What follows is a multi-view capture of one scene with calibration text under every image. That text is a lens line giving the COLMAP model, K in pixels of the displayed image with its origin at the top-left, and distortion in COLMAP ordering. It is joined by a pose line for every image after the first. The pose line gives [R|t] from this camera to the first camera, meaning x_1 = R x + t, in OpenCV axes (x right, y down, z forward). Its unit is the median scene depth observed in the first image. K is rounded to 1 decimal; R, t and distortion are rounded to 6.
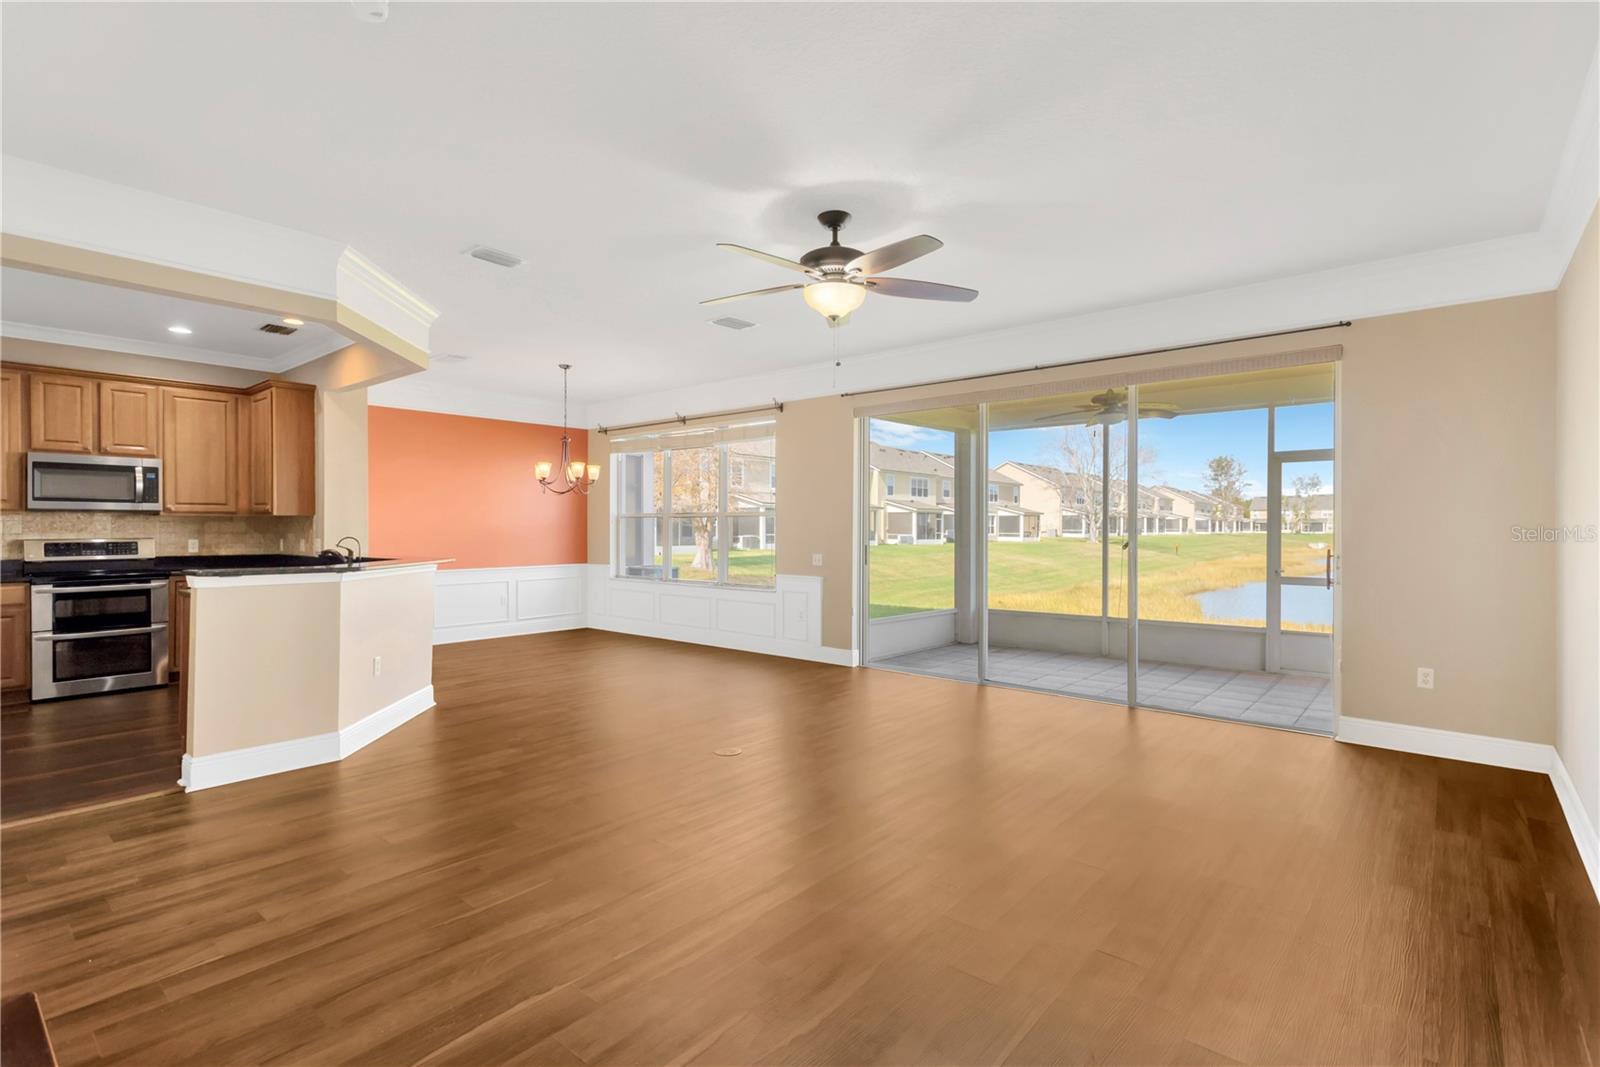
lens RADIAL K [[747.8, 0, 798.6], [0, 747.8, 531.0], [0, 0, 1]] dist [0.014847, -0.004927]
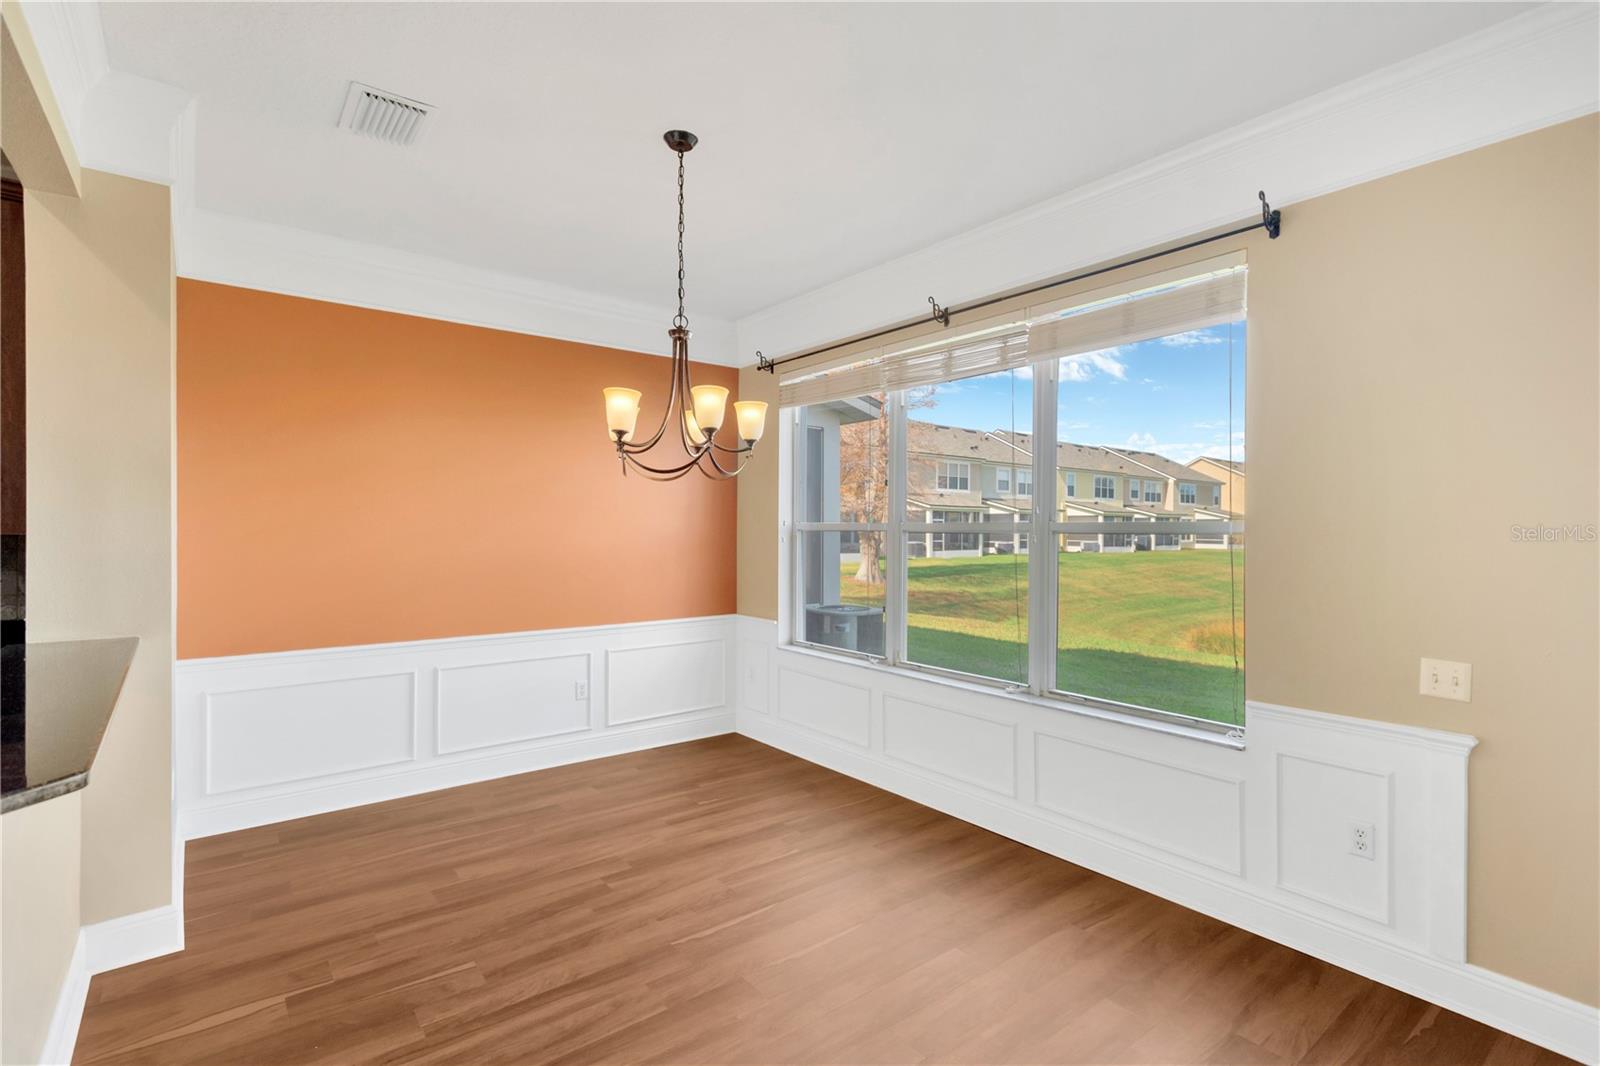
lens RADIAL K [[747.8, 0, 806.8], [0, 747.8, 531.3], [0, 0, 1]] dist [0.014847, -0.004927]
pose [[0.982823, 0.004765, -0.184491, -0.178805], [-0.005388, 0.999981, -0.002875, -0.021152], [0.184473, 0.003820, 0.982830, 0.643028]]
